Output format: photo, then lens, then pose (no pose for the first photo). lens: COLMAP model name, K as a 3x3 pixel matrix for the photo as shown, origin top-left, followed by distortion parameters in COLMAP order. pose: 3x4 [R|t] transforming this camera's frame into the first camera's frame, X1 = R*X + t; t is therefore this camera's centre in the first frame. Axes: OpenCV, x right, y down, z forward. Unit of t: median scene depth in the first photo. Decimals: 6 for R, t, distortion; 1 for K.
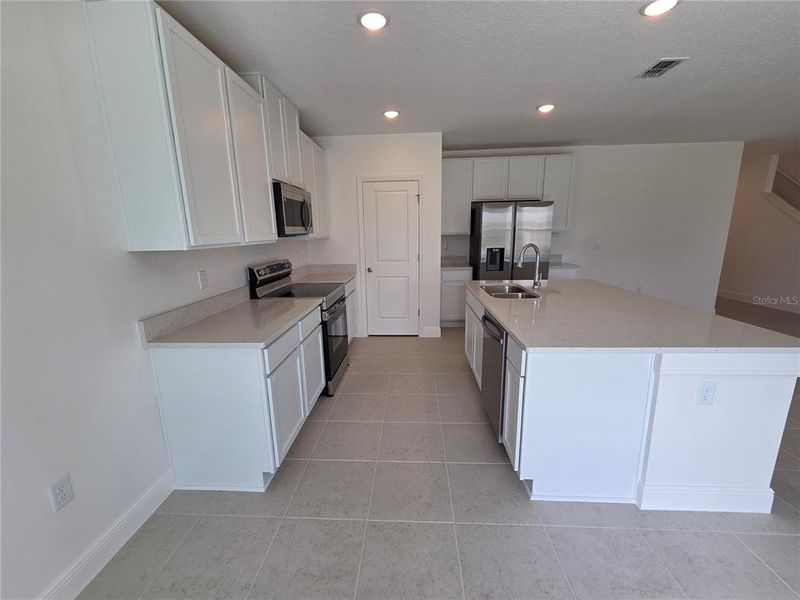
lens RADIAL K [[327.6, 0, 395.6], [0, 327.6, 300.8], [0, 0, 1]] dist [-0.000316, -0.000632]
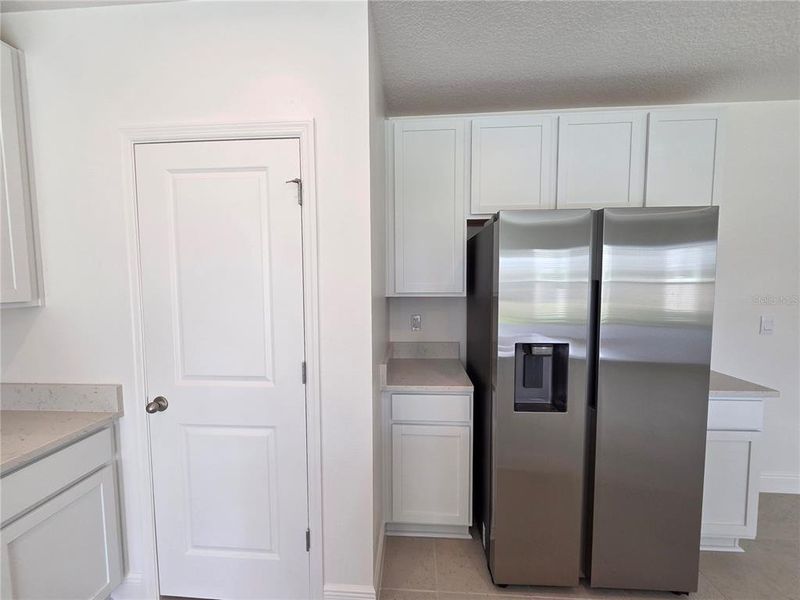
lens RADIAL K [[327.6, 0, 395.6], [0, 327.6, 300.8], [0, 0, 1]] dist [-0.000316, -0.000632]
pose [[0.999854, 0.014065, -0.009679, 0.201411], [-0.015326, 0.989198, -0.145783, -0.191882], [0.007524, 0.145910, 0.989269, 0.834028]]
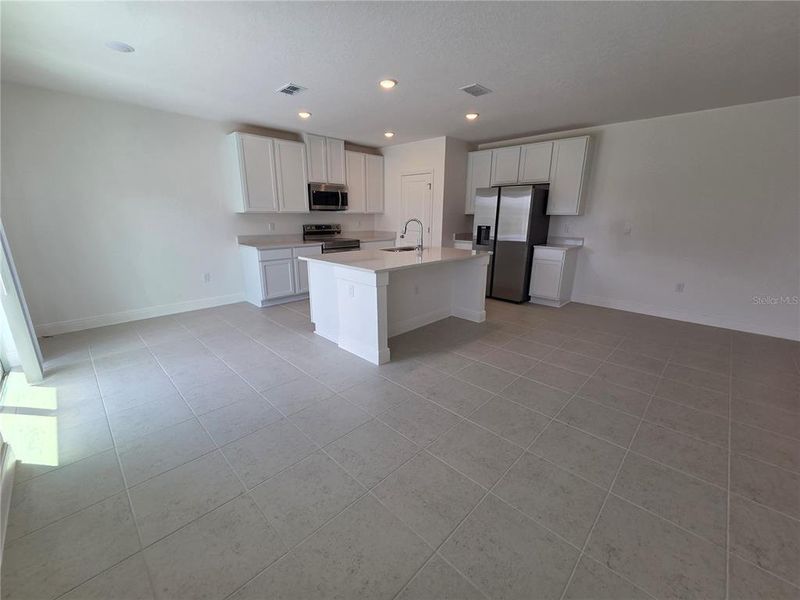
lens RADIAL K [[327.6, 0, 395.6], [0, 327.6, 300.8], [0, 0, 1]] dist [-0.000316, -0.000632]
pose [[0.748254, 0.195548, -0.633938, 1.108125], [-0.160188, 0.980552, 0.113393, 0.032612], [0.643783, 0.016703, 0.765026, -0.167563]]
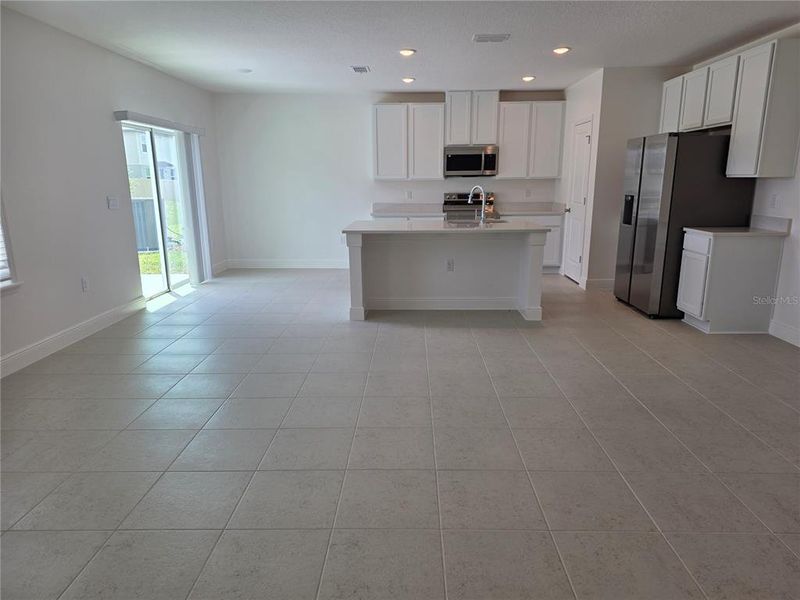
lens RADIAL K [[529.0, 0, 407.1], [0, 529.0, 303.0], [0, 0, 1]] dist [0.110822, -0.125128]
pose [[0.045912, 0.248675, -0.967498, 2.045659], [-0.204801, 0.950290, 0.234533, -0.136067], [0.977726, 0.187377, 0.094559, 0.488412]]
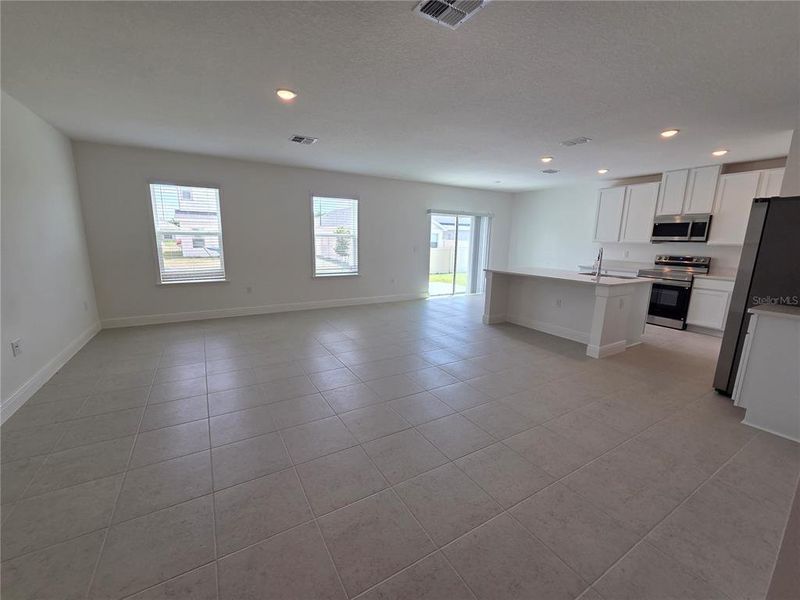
lens RADIAL K [[327.6, 0, 395.6], [0, 327.6, 300.8], [0, 0, 1]] dist [-0.000316, -0.000632]
pose [[-0.833595, 0.112208, -0.540859, 1.768266], [-0.113940, 0.923164, 0.367132, -0.333449], [0.540496, 0.367665, -0.756760, 1.432832]]
